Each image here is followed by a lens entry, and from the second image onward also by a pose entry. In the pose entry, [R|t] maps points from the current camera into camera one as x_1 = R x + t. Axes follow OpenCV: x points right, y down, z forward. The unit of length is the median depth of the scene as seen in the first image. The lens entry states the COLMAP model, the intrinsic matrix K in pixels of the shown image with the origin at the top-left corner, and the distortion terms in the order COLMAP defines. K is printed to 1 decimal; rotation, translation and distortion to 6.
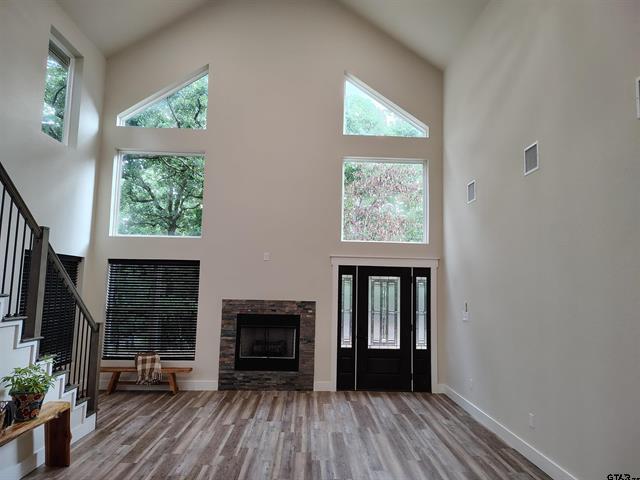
lens RADIAL K [[440.6, 0, 318.0], [0, 440.6, 243.9], [0, 0, 1]] dist [0.050236, -0.053453]
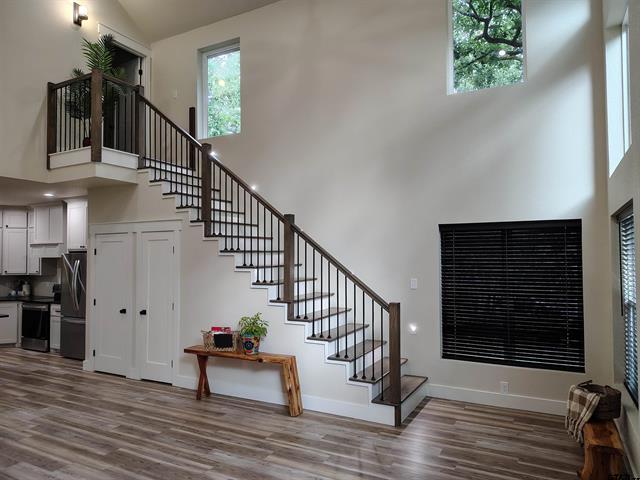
lens RADIAL K [[440.6, 0, 318.0], [0, 440.6, 243.9], [0, 0, 1]] dist [0.050236, -0.053453]
pose [[-0.500231, -0.045431, -0.864700, 0.240480], [0.080300, 0.991885, -0.098567, 0.104381], [0.862161, -0.118741, -0.492523, 0.988099]]
